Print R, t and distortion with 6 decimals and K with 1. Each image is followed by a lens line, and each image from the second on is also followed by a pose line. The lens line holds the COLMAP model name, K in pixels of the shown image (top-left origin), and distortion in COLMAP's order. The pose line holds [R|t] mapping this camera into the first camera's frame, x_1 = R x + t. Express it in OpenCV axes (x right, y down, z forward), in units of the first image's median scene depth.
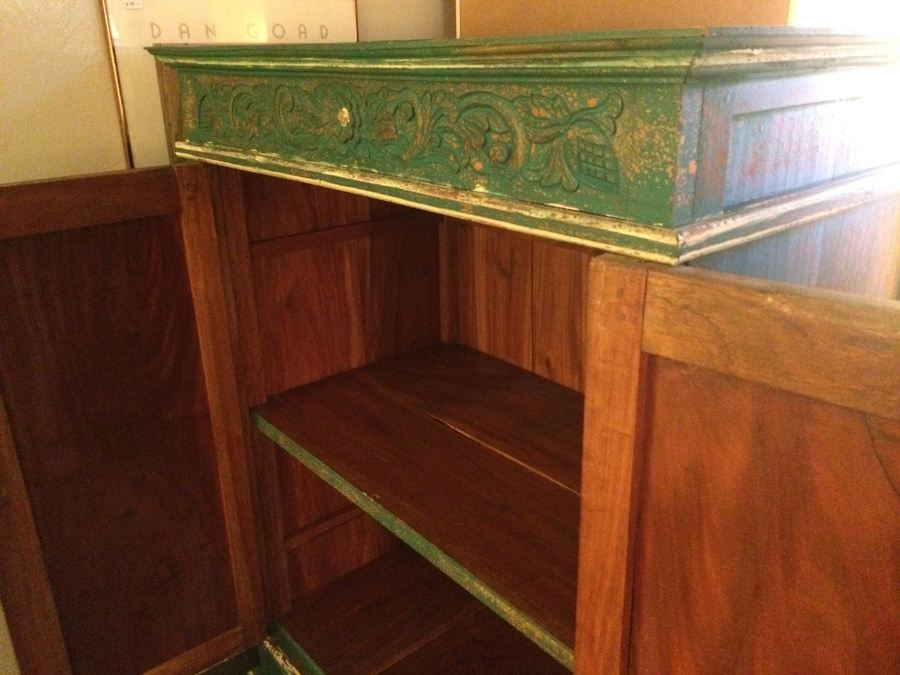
lens RADIAL K [[774.9, 0, 448.3], [0, 774.9, 336.2], [0, 0, 1]] dist [0.080098, -0.110202]
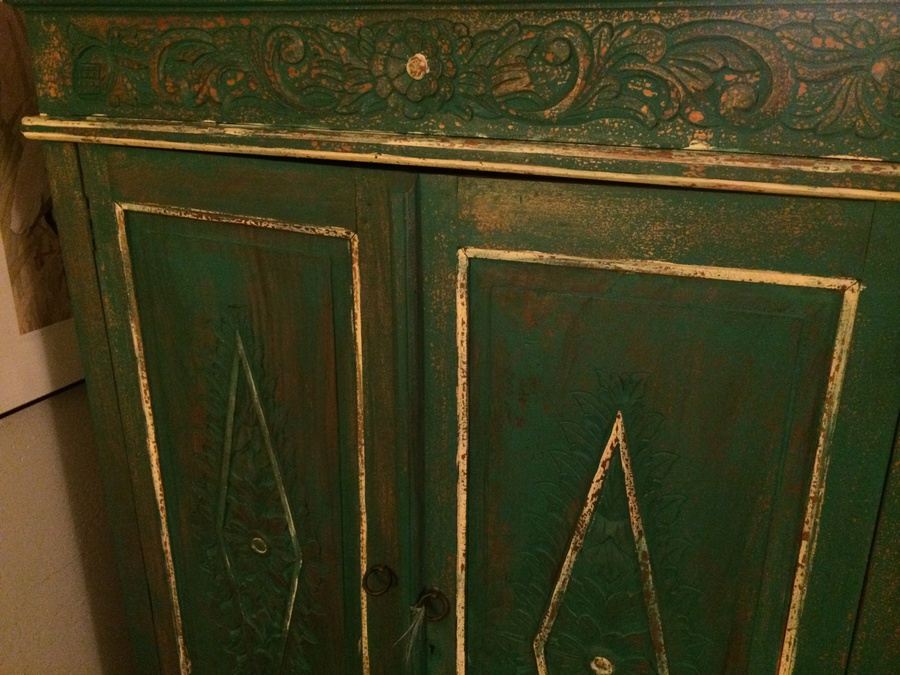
lens RADIAL K [[774.9, 0, 449.4], [0, 774.9, 337.5], [0, 0, 1]] dist [0.080098, -0.110202]
pose [[0.899652, -0.122965, 0.418933, -0.390419], [0.124847, 0.991908, 0.023038, -0.032557], [-0.418376, 0.031577, 0.907725, 0.276155]]
